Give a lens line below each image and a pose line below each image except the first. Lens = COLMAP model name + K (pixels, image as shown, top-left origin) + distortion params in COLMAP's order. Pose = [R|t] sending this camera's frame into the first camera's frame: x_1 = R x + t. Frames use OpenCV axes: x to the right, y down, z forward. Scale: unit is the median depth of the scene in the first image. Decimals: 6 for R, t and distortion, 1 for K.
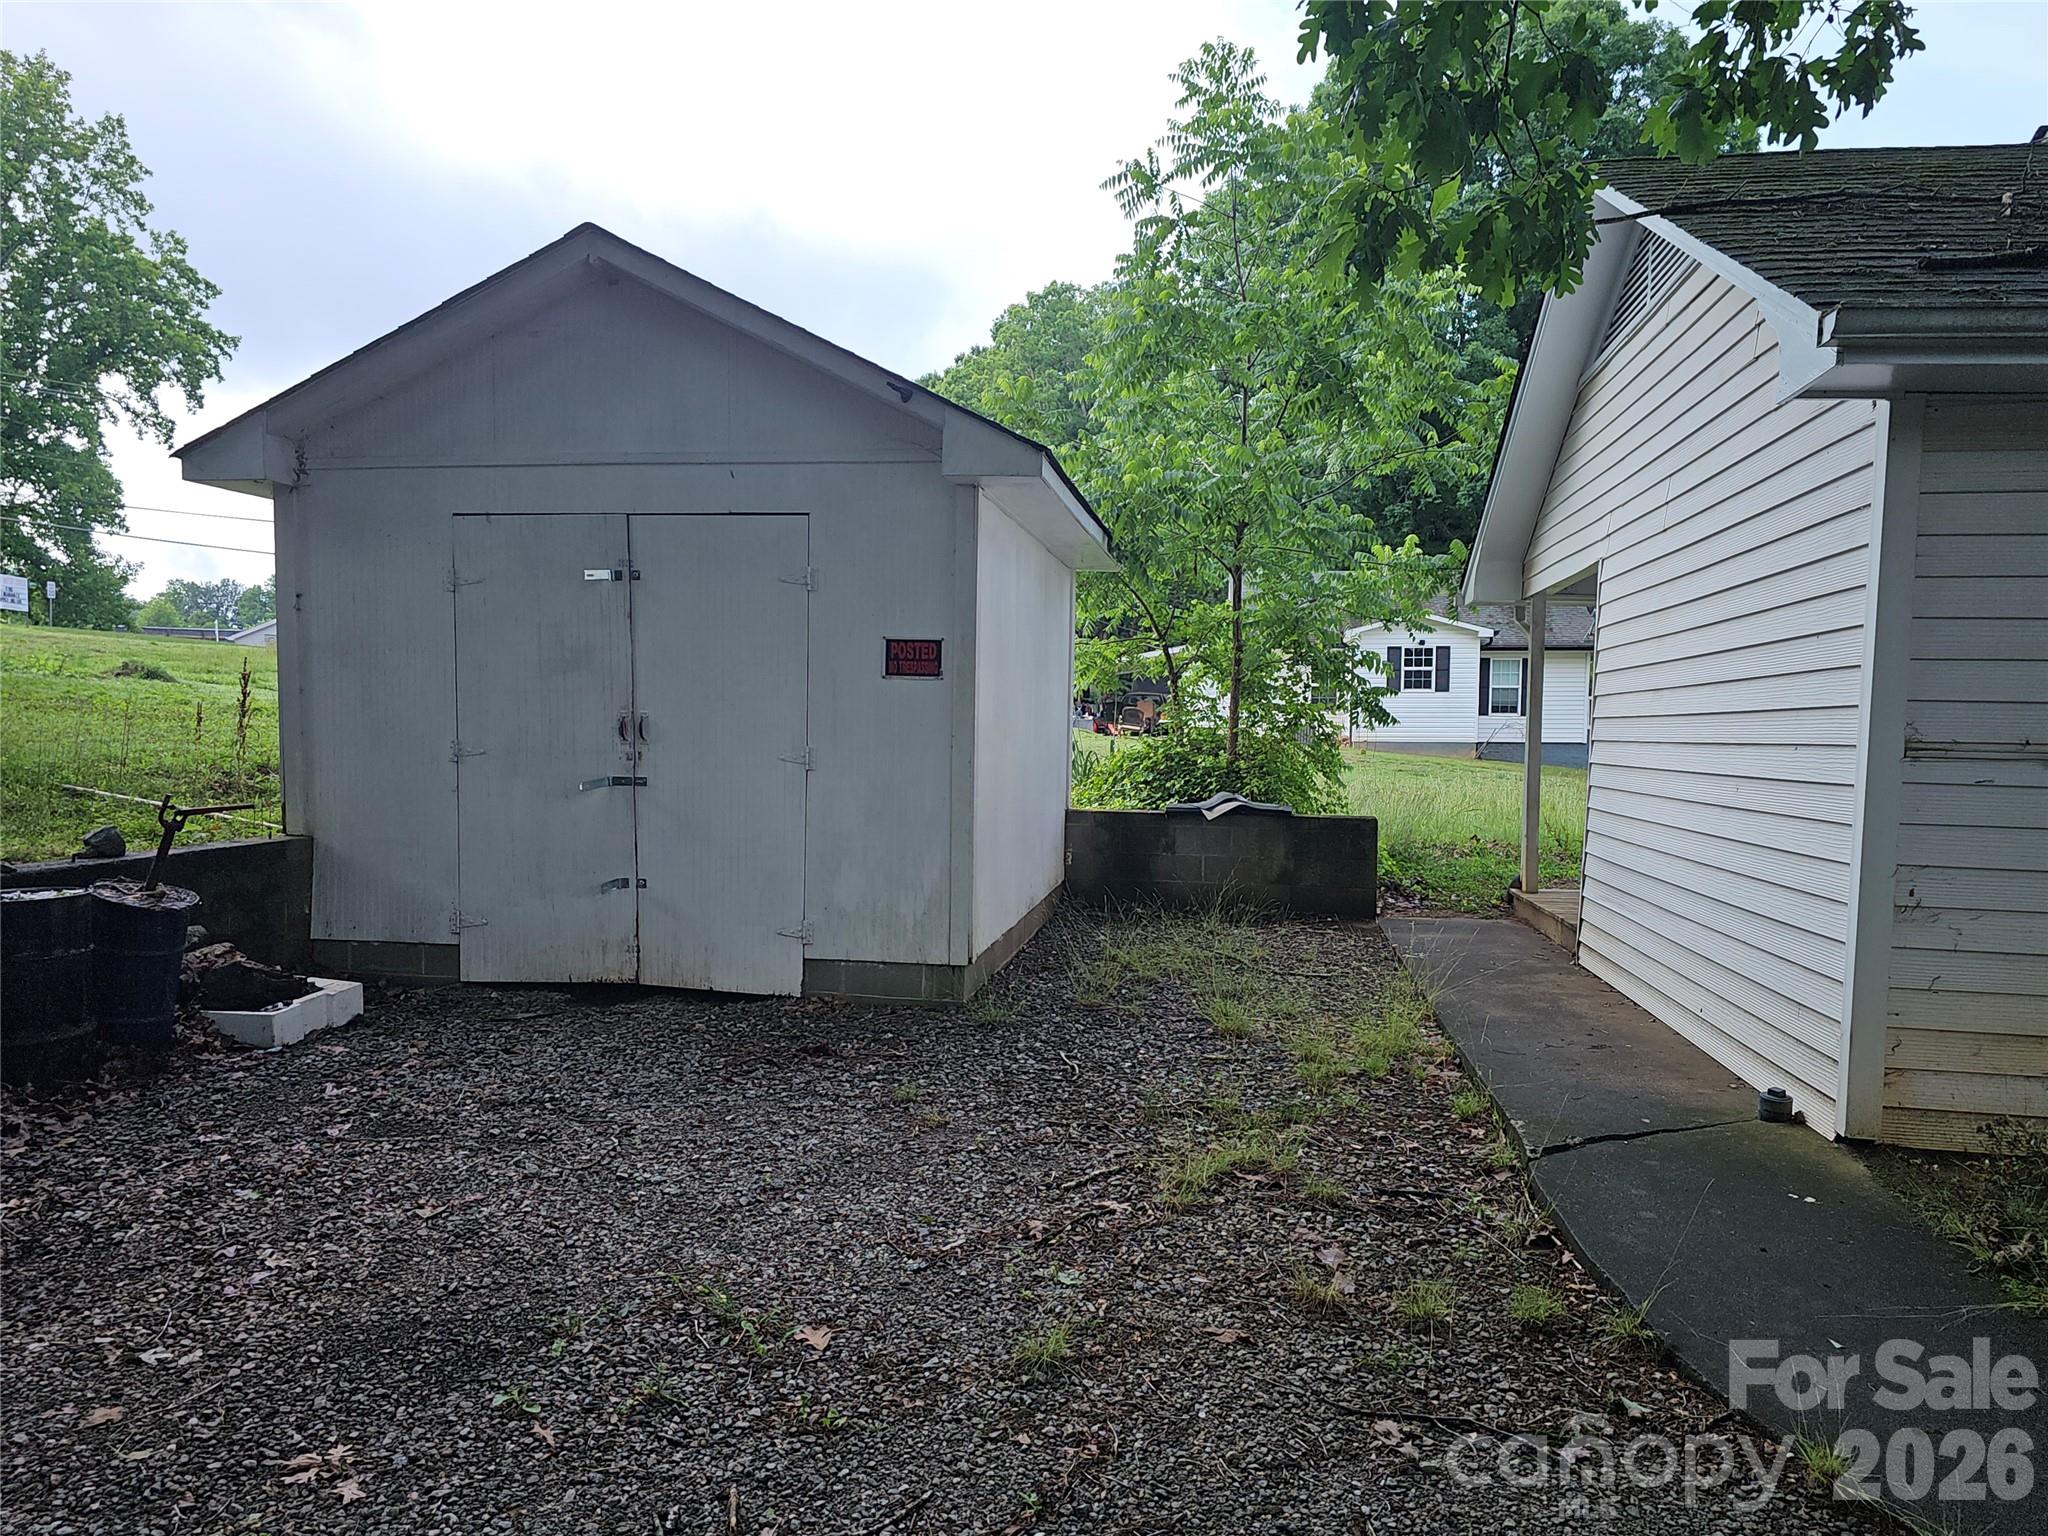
lens RADIAL K [[1382.7, 0, 1024.0], [0, 1382.7, 768.0], [0, 0, 1]] dist [0.086308, -0.090670]
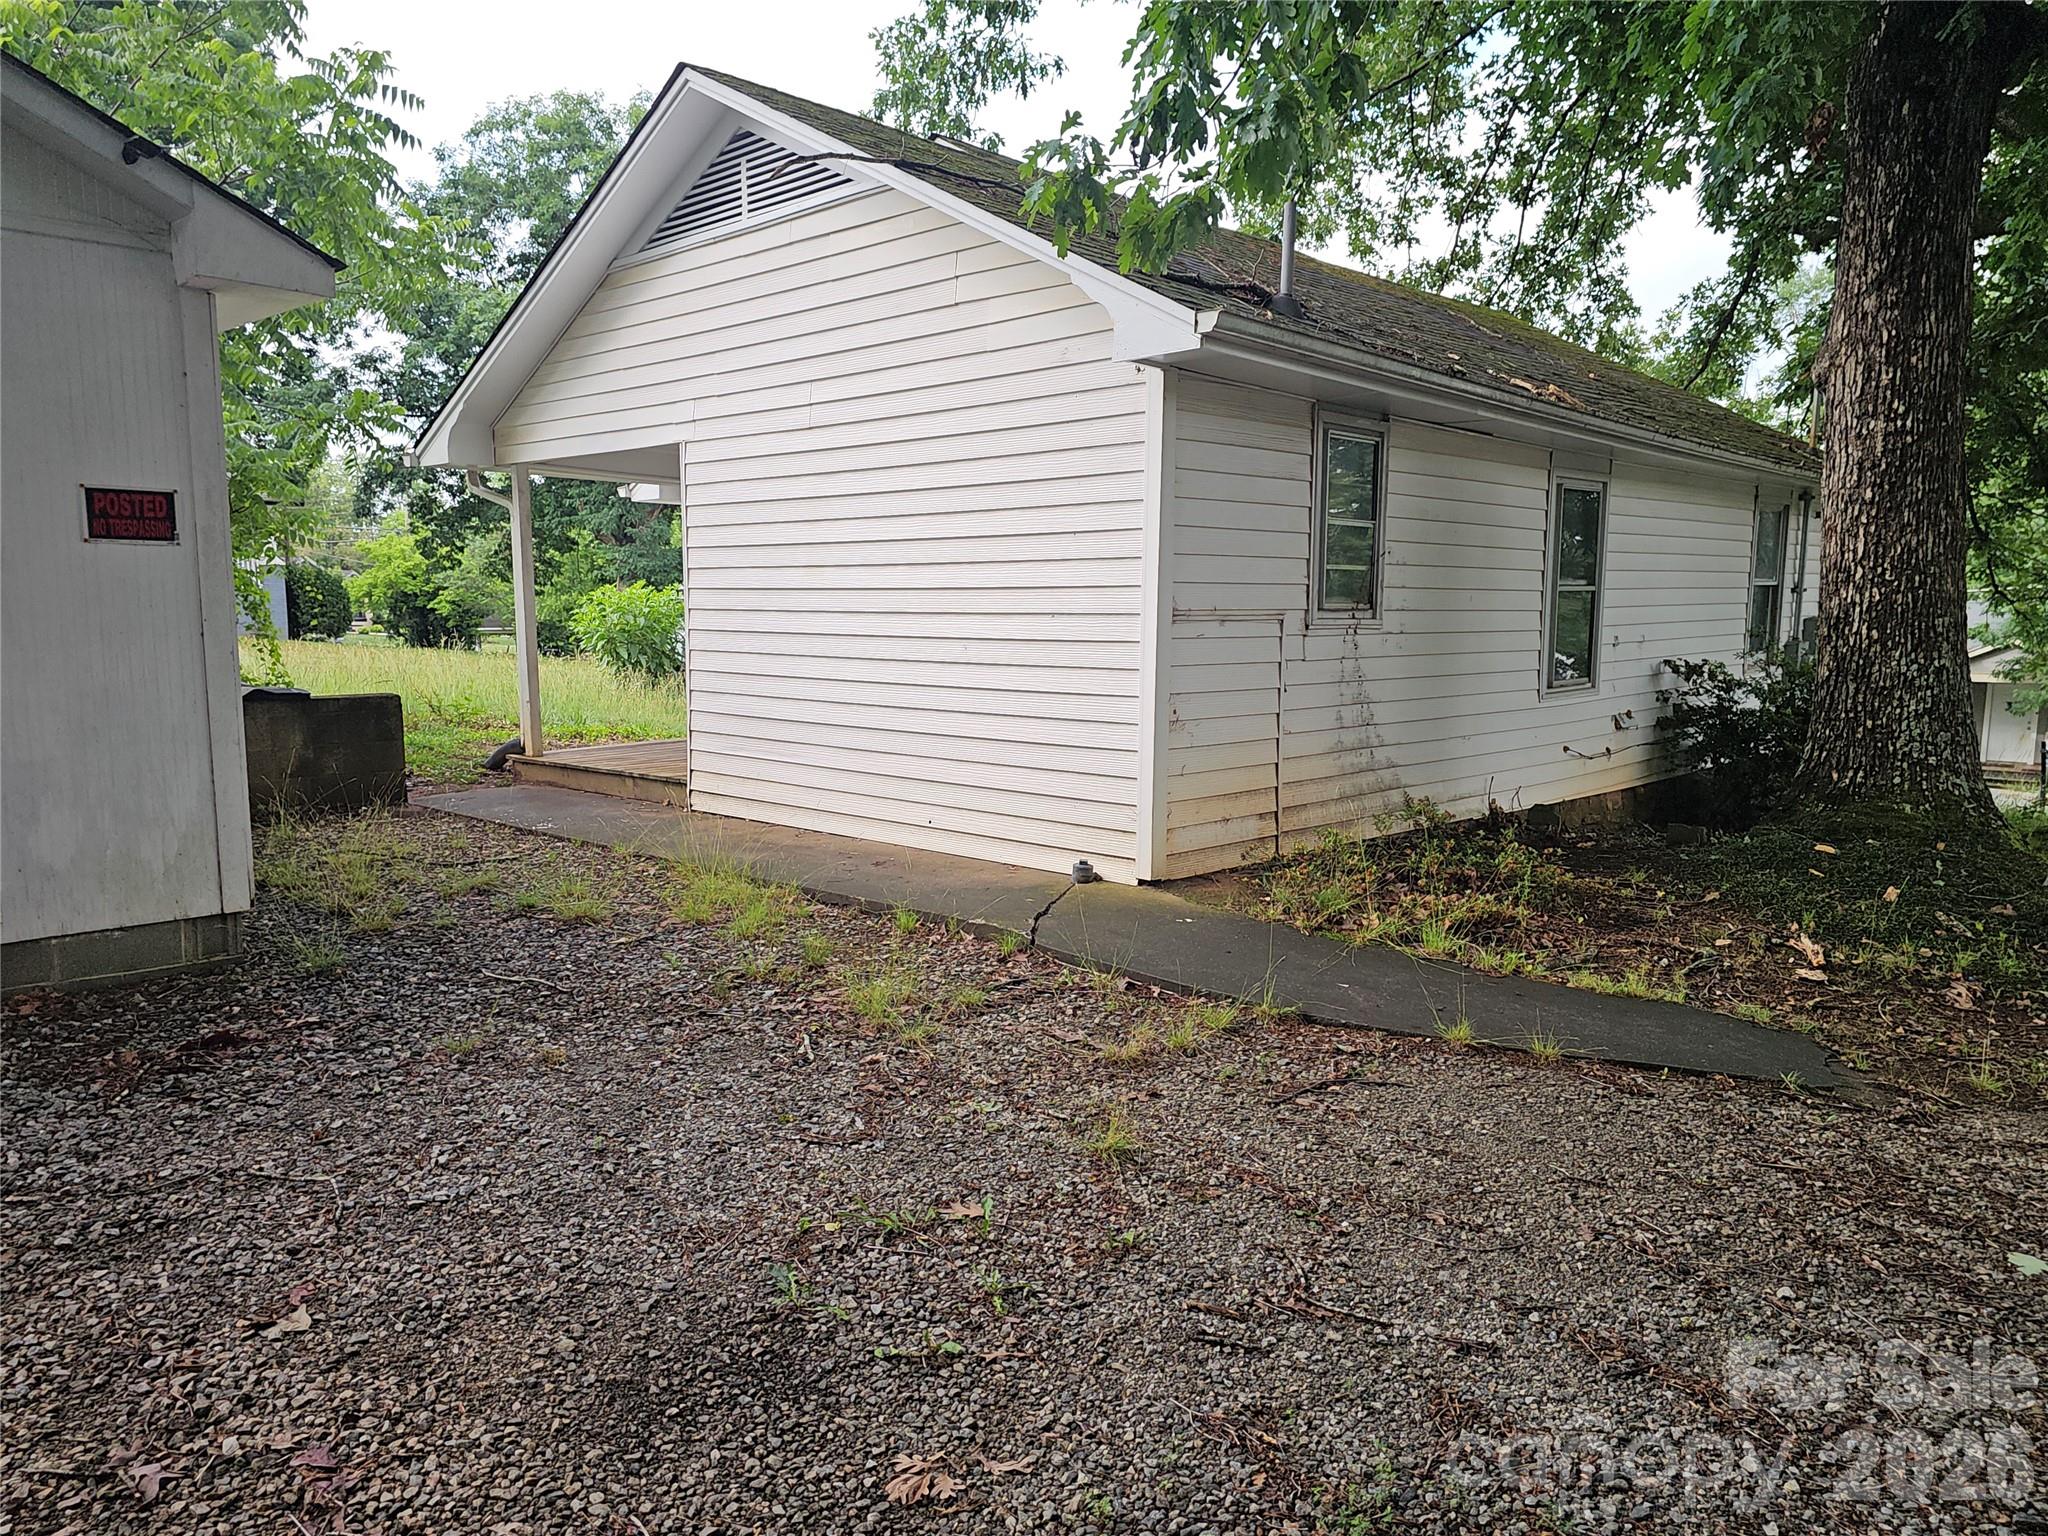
lens RADIAL K [[1382.7, 0, 1024.0], [0, 1382.7, 768.0], [0, 0, 1]] dist [0.086308, -0.090670]
pose [[0.589802, -0.112611, 0.799658, -0.637029], [0.031337, 0.992675, 0.116679, -0.028251], [-0.806940, -0.043759, 0.589011, 0.255932]]
